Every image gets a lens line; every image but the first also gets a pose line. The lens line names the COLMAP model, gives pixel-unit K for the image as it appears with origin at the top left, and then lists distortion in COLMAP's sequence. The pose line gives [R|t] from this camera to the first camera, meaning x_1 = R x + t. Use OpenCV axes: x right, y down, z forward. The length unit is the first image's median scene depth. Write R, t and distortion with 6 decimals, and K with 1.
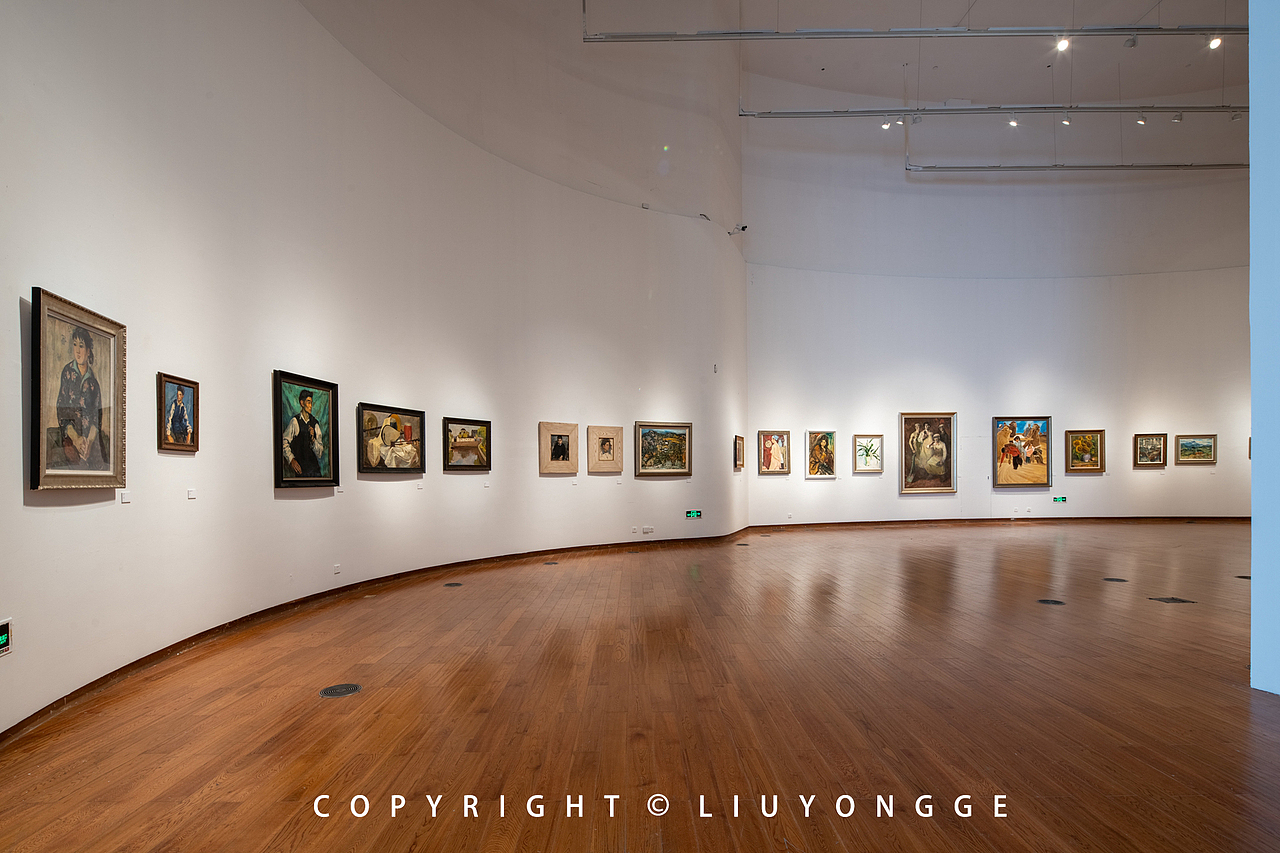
lens RADIAL K [[636.9, 0, 610.9], [0, 636.9, 473.1], [0, 0, 1]] dist [0.008951, -0.000699]
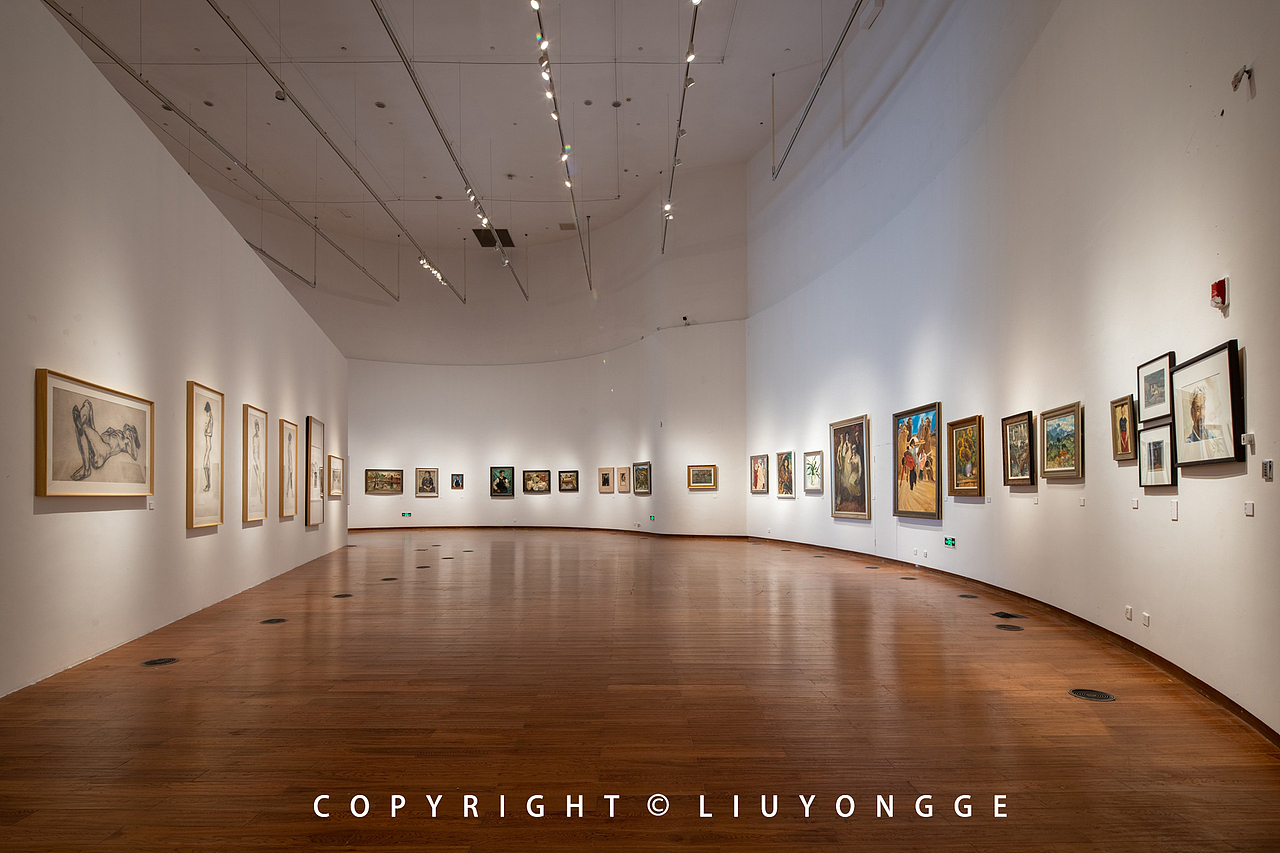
lens RADIAL K [[636.9, 0, 640.4], [0, 636.9, 474.5], [0, 0, 1]] dist [0.008951, -0.000699]
pose [[-0.006293, -0.017144, -0.999833, 1.784959], [0.009687, 0.999805, -0.017204, -0.018015], [0.999933, -0.009794, -0.006126, 1.002091]]
